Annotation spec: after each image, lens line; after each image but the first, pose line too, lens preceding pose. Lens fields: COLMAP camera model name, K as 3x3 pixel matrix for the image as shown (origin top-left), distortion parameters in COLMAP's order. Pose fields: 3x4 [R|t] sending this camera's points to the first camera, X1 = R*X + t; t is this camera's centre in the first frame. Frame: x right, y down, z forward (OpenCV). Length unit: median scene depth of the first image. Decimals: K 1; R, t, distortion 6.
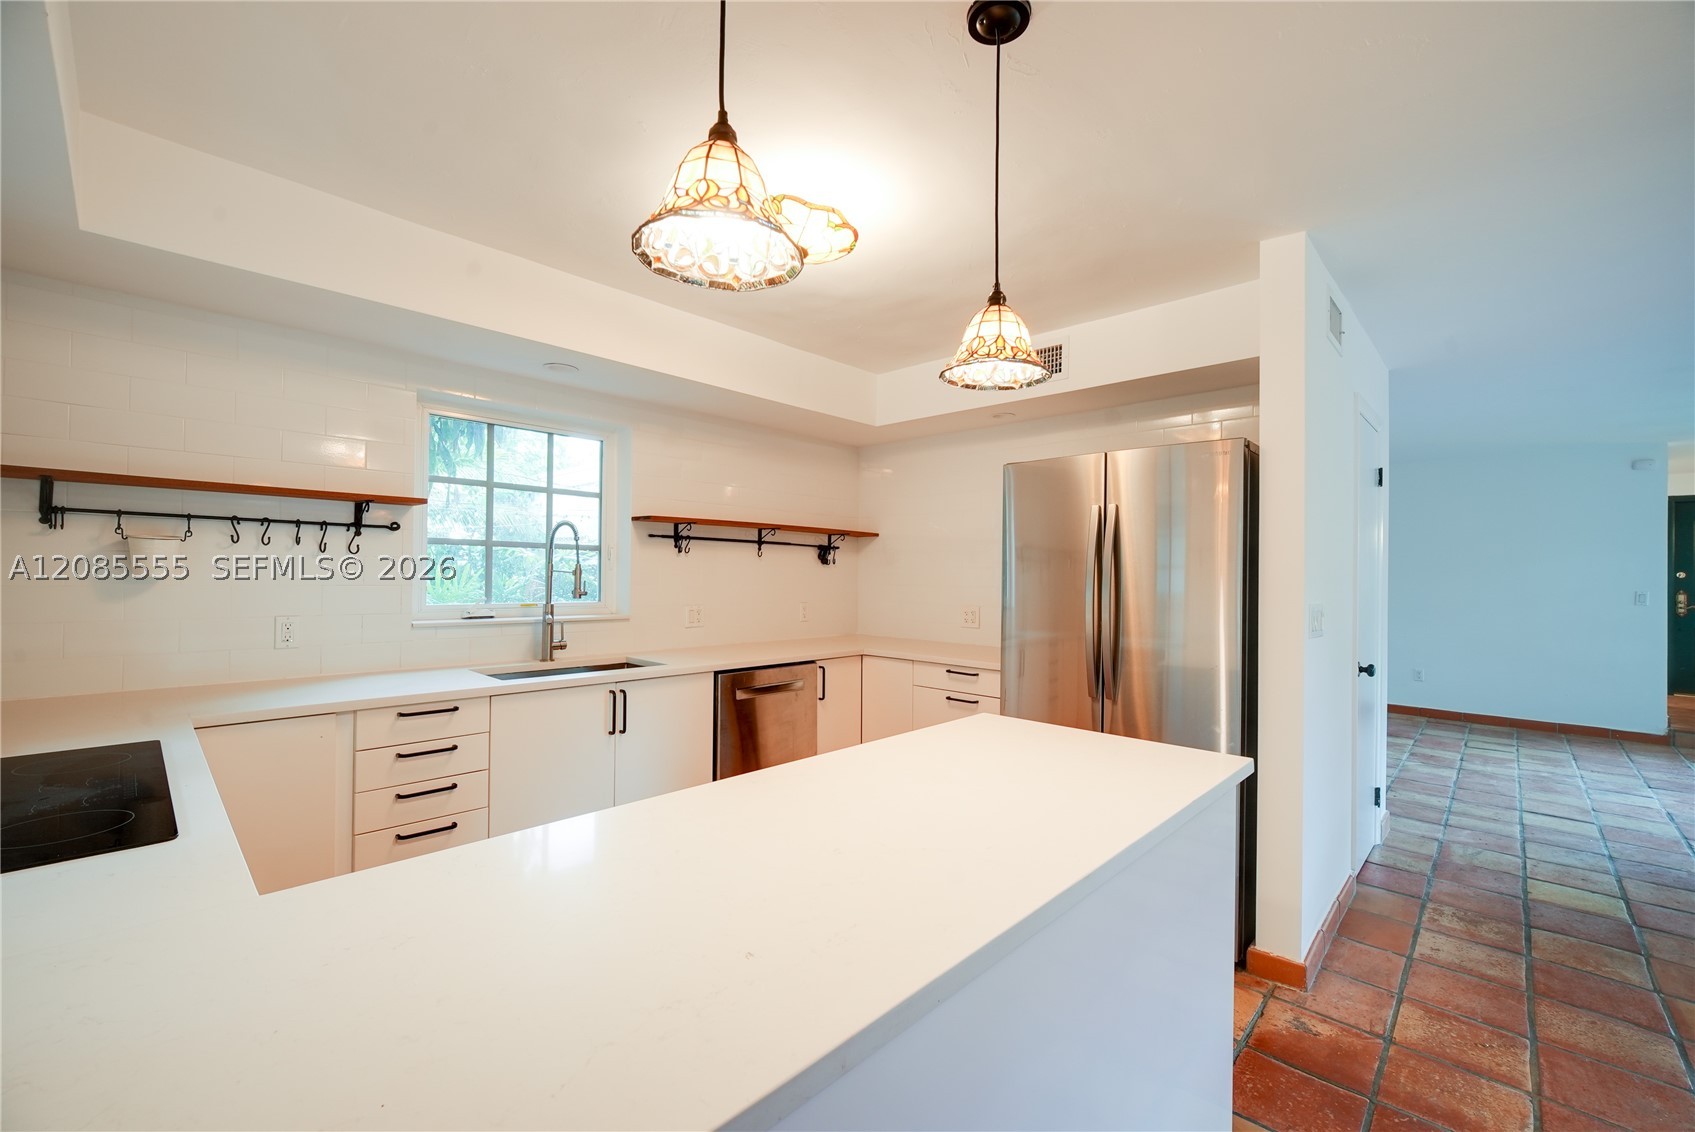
lens RADIAL K [[691.0, 0, 847.5], [0, 691.0, 566.0], [0, 0, 1]] dist [0.000277, 0.000115]
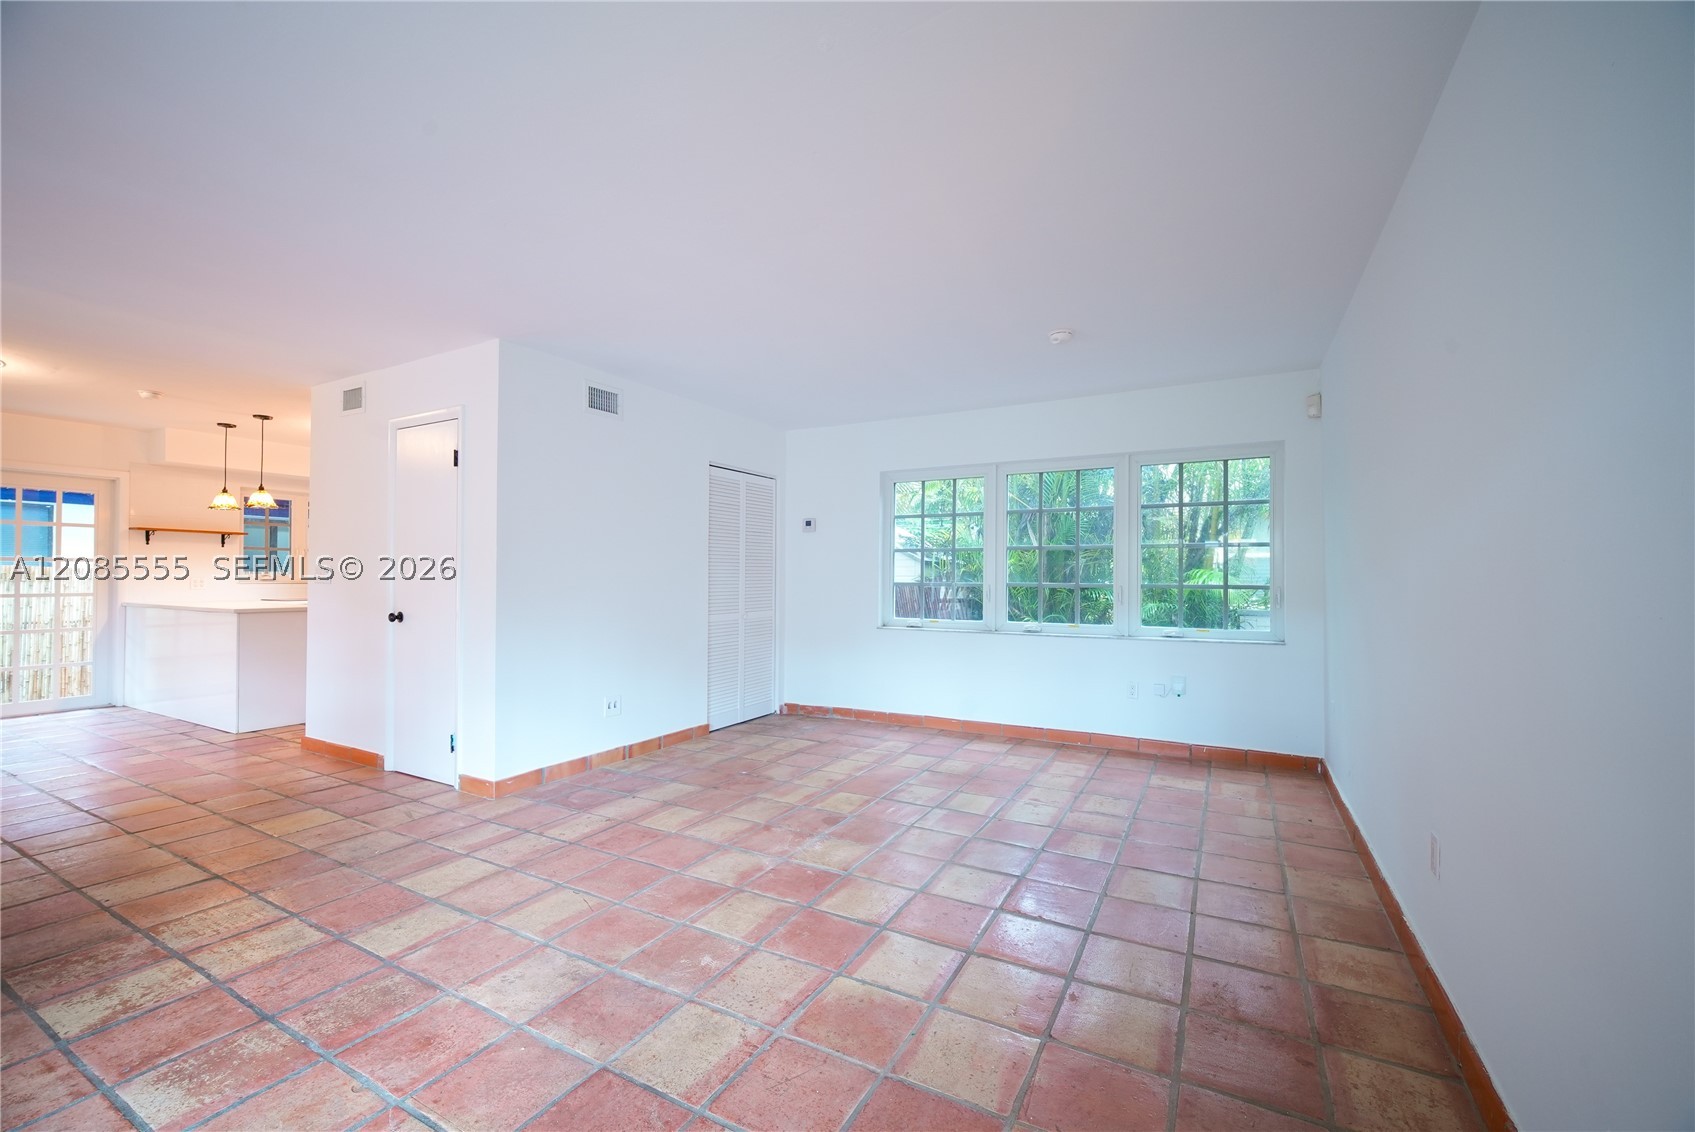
lens RADIAL K [[691.0, 0, 847.5], [0, 691.0, 566.0], [0, 0, 1]] dist [0.000277, 0.000115]
pose [[0.259325, -0.030034, -0.965323, 2.284060], [0.012307, 0.999538, -0.027793, 0.096832], [0.965712, -0.004673, 0.259575, 1.501679]]
